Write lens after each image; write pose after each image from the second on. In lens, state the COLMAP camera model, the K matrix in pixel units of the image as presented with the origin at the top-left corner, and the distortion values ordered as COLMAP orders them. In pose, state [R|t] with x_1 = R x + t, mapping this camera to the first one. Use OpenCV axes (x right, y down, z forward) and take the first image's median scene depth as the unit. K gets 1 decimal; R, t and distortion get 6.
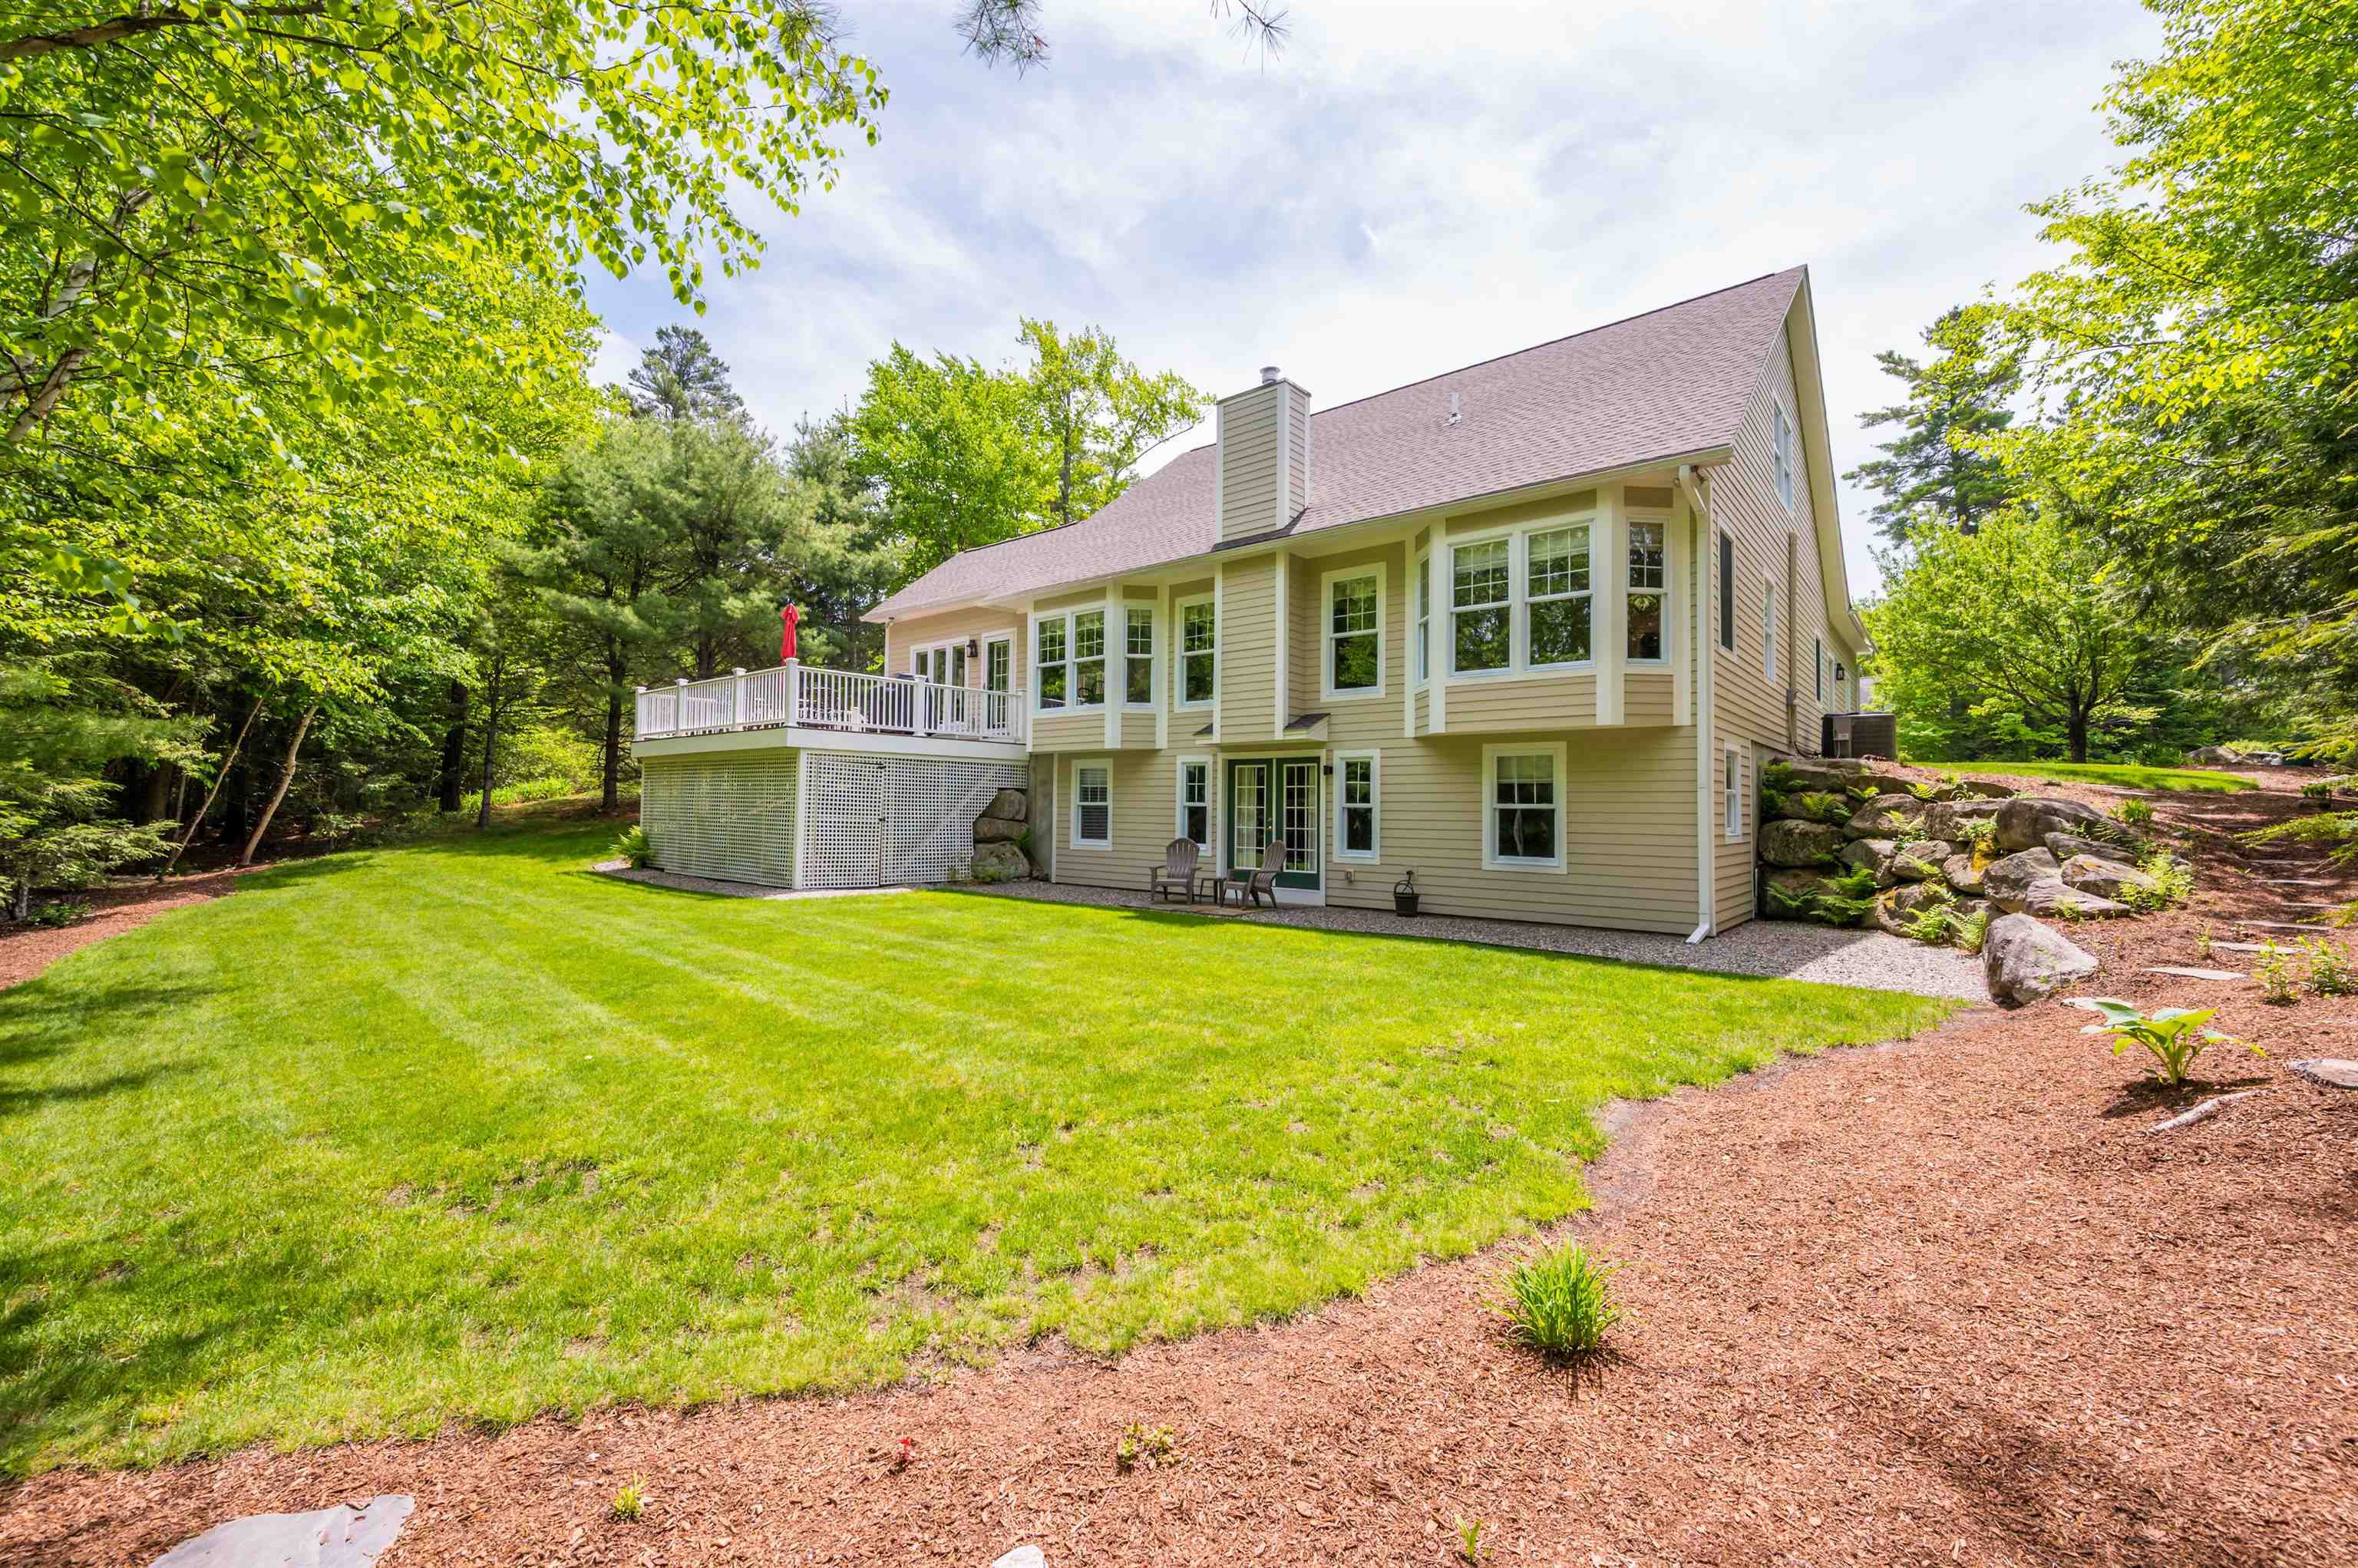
lens RADIAL K [[950.7, 0, 1179.0], [0, 950.7, 784.0], [0, 0, 1]] dist [-0.001583, 0.000257]
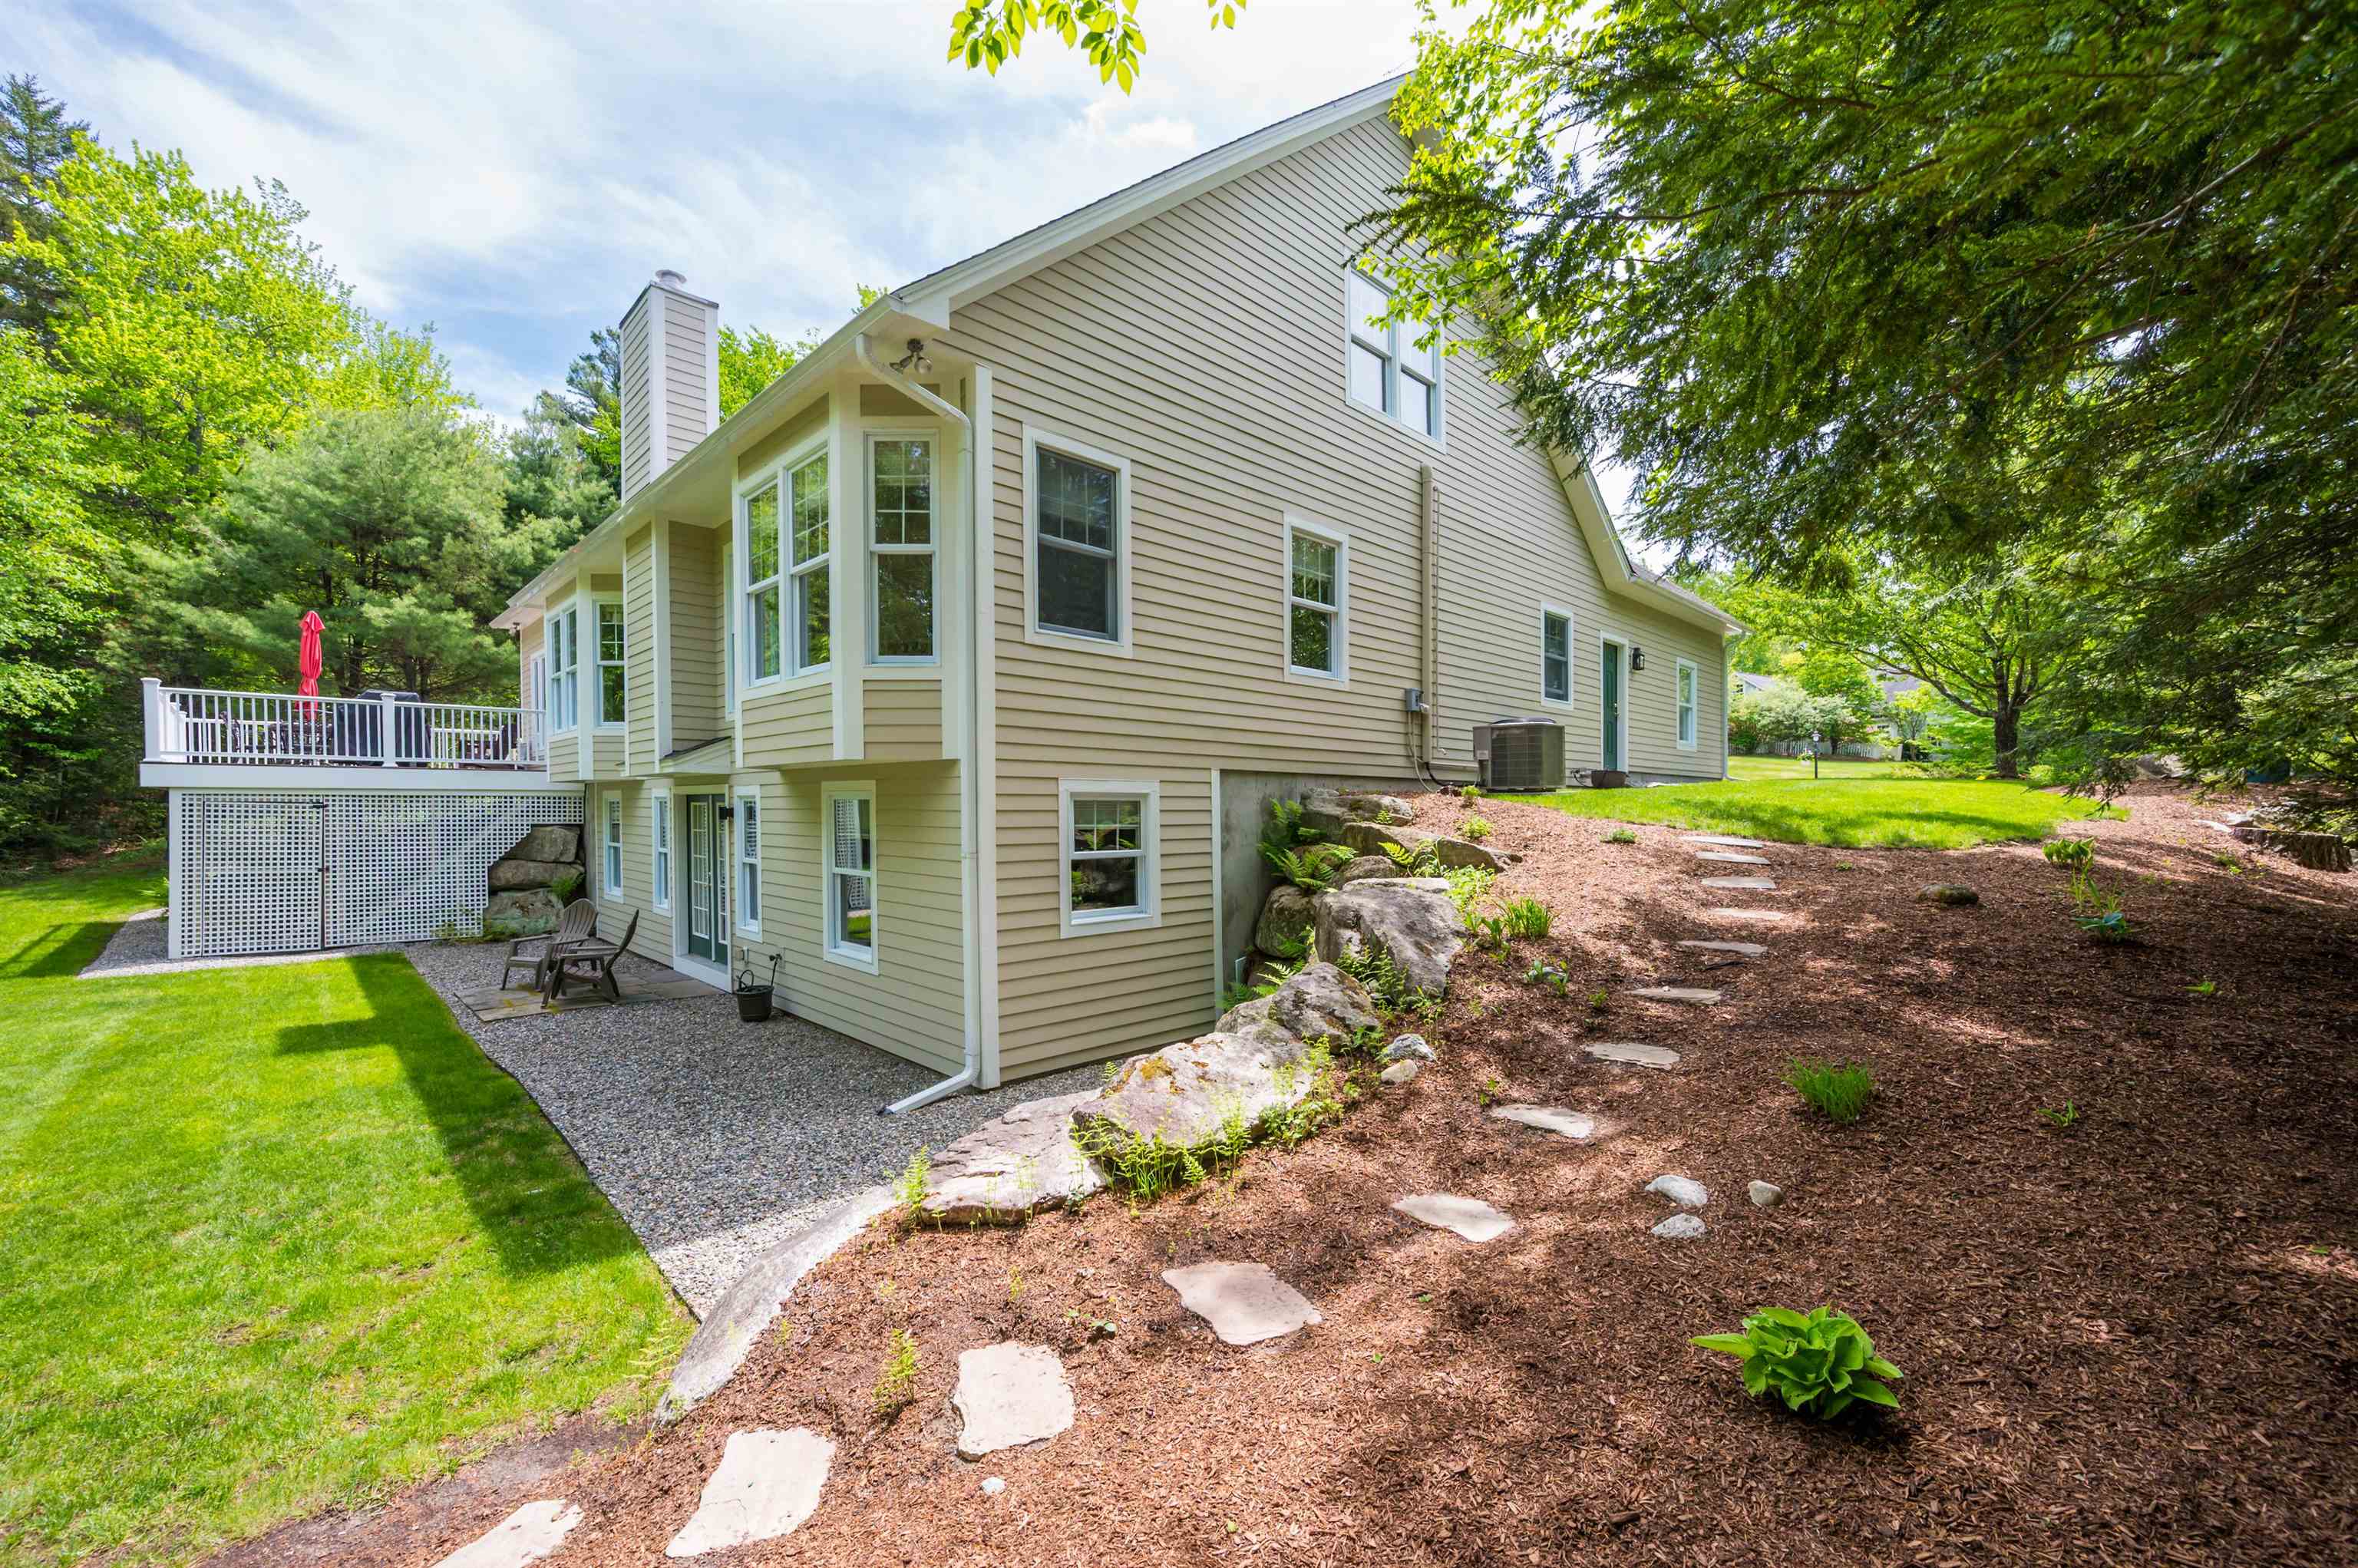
lens RADIAL K [[946.3, 0, 1180.3], [0, 946.3, 816.4], [0, 0, 1]] dist [-0.000266, 0.000056]
pose [[0.993745, -0.007667, -0.111413, 0.519280], [0.011797, 0.999265, 0.036464, -0.030378], [0.111052, -0.037551, 0.993105, 0.262372]]
